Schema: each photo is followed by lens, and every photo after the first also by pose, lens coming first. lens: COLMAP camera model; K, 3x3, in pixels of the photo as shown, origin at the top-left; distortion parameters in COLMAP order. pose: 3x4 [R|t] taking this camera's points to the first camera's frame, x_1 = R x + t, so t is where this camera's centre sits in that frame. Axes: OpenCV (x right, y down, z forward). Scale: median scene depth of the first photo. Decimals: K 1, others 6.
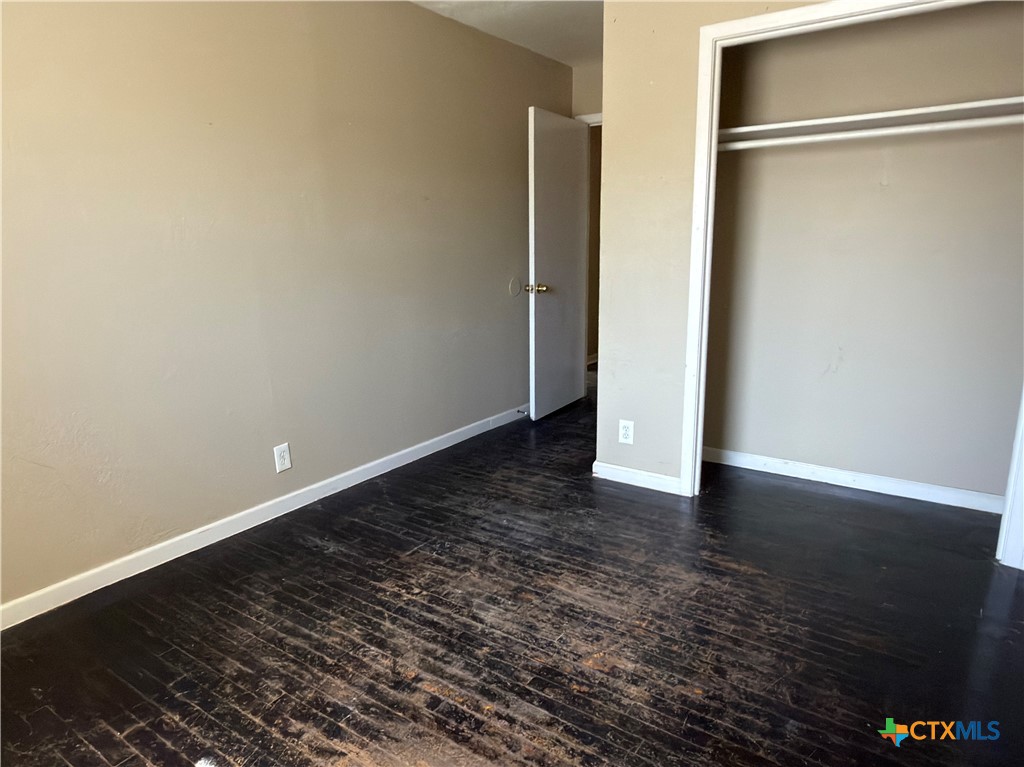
lens RADIAL K [[647.1, 0, 512.4], [0, 647.1, 383.3], [0, 0, 1]] dist [-0.002075, 0.001474]
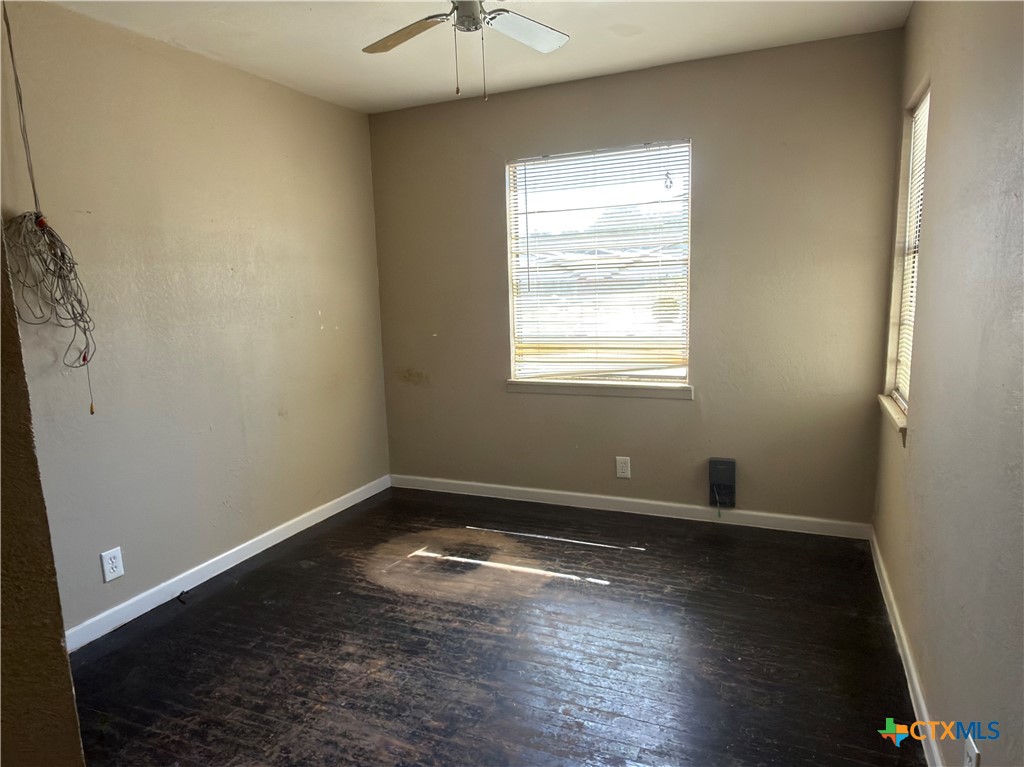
lens RADIAL K [[647.1, 0, 511.5], [0, 647.1, 385.2], [0, 0, 1]] dist [-0.002075, 0.001474]
pose [[-0.980103, 0.077934, -0.182551, 0.057561], [0.004174, 0.927583, 0.373594, -0.484230], [0.198447, 0.365399, -0.909452, 1.891317]]
